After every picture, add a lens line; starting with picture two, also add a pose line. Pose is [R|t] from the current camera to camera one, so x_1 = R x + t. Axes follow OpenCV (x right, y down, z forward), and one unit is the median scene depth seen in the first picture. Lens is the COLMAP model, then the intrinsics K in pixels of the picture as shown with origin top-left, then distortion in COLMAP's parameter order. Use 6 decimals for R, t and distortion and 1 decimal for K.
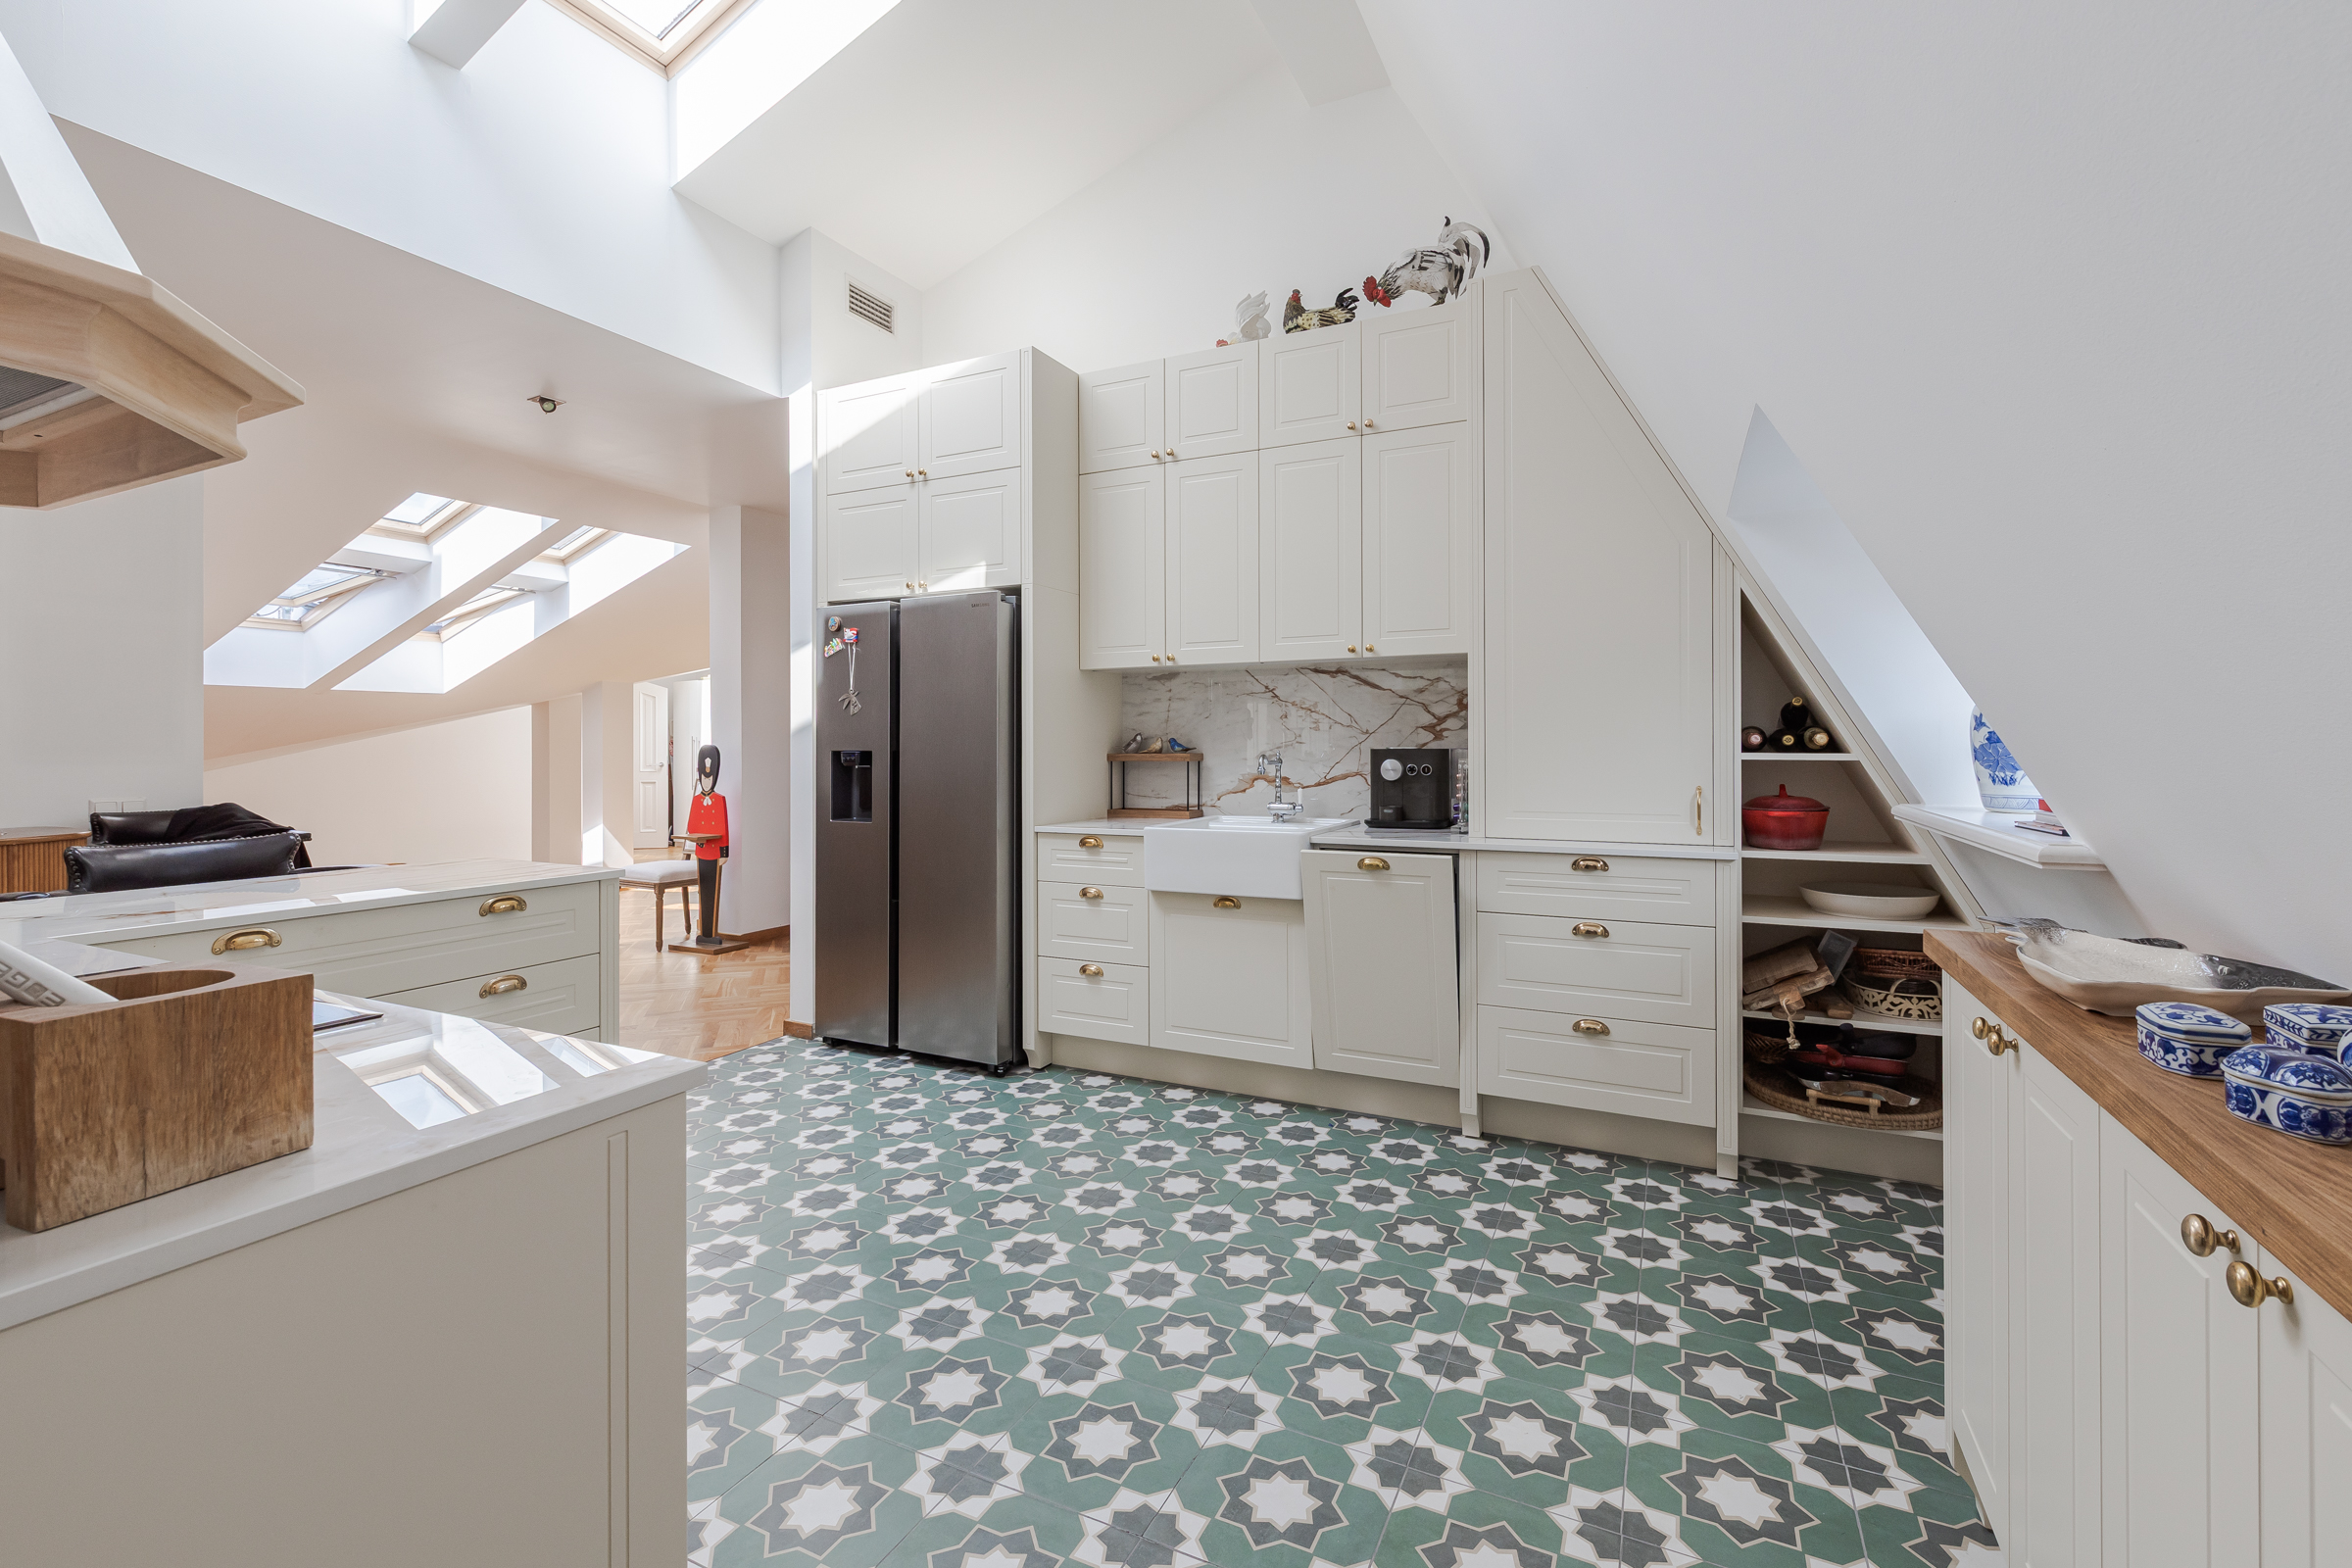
lens RADIAL K [[1009.1, 0, 1179.4], [0, 1009.1, 747.1], [0, 0, 1]] dist [0.002718, 0.000450]
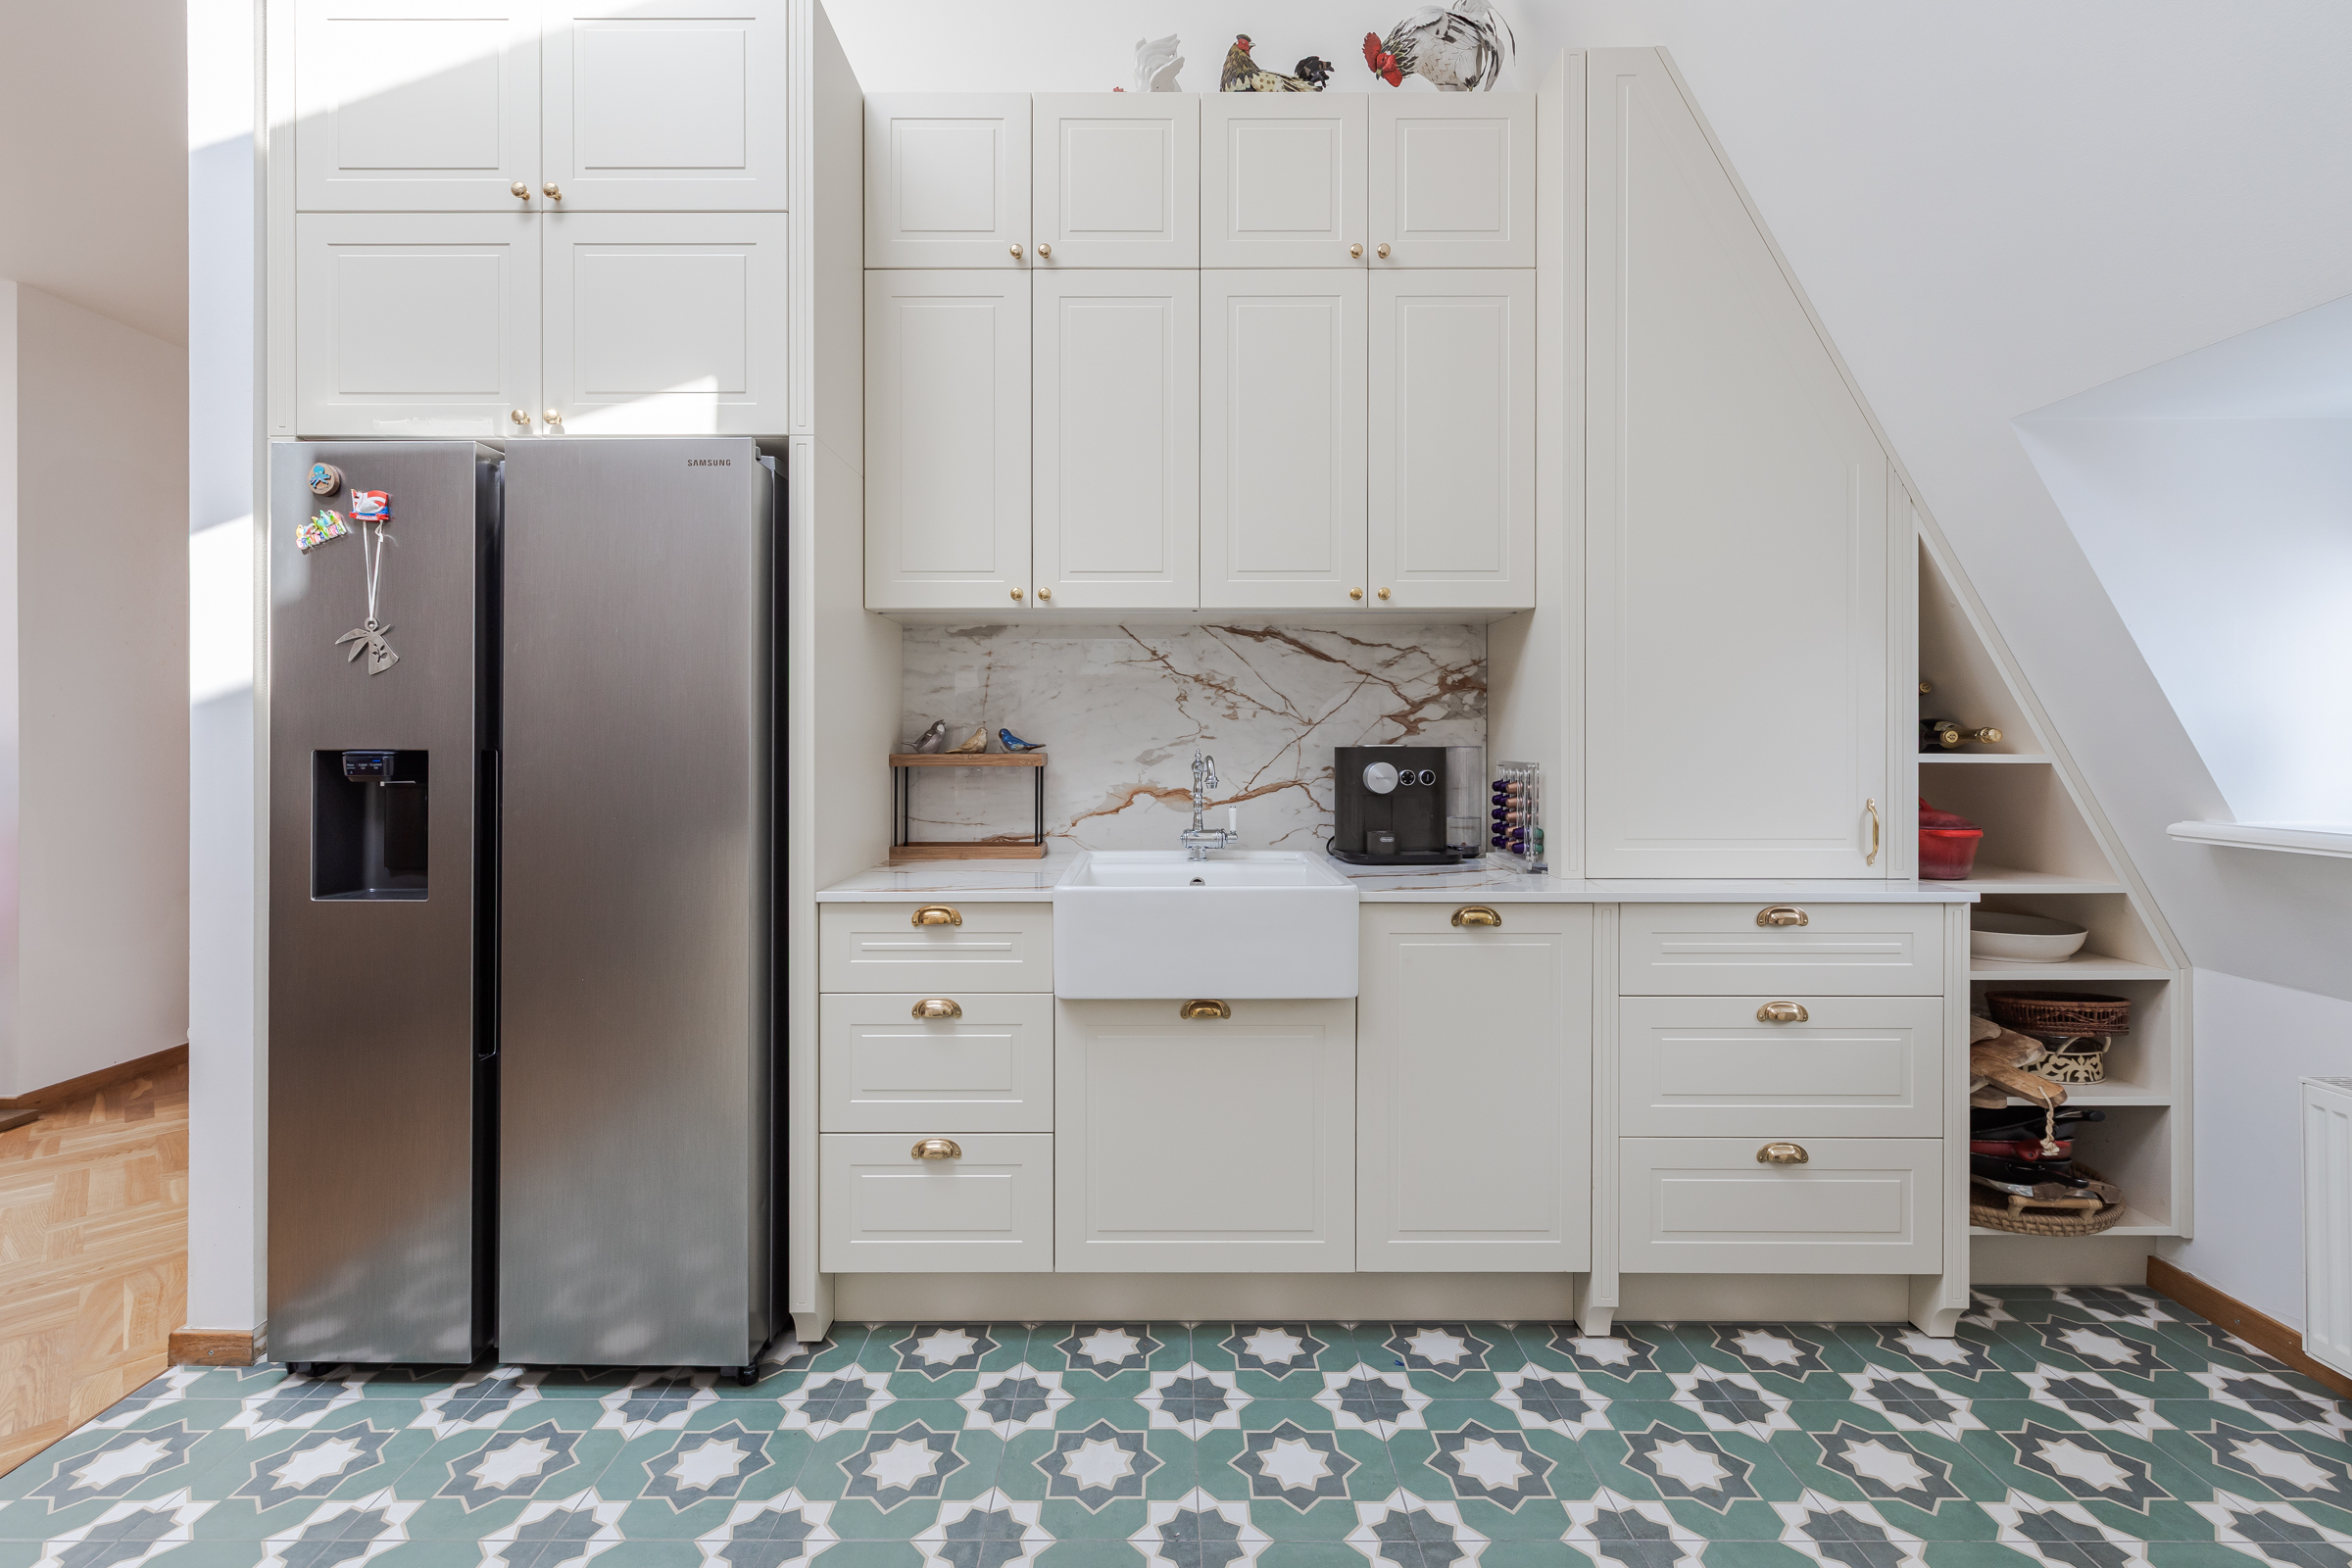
lens RADIAL K [[1022.5, 0, 1144.1], [0, 1022.5, 741.2], [0, 0, 1]] dist [0.019619, -0.012554]
pose [[0.898002, 0.003289, 0.439980, -0.206855], [-0.002477, 0.999994, -0.002419, -0.000226], [-0.439985, 0.001082, 0.898005, 0.397431]]
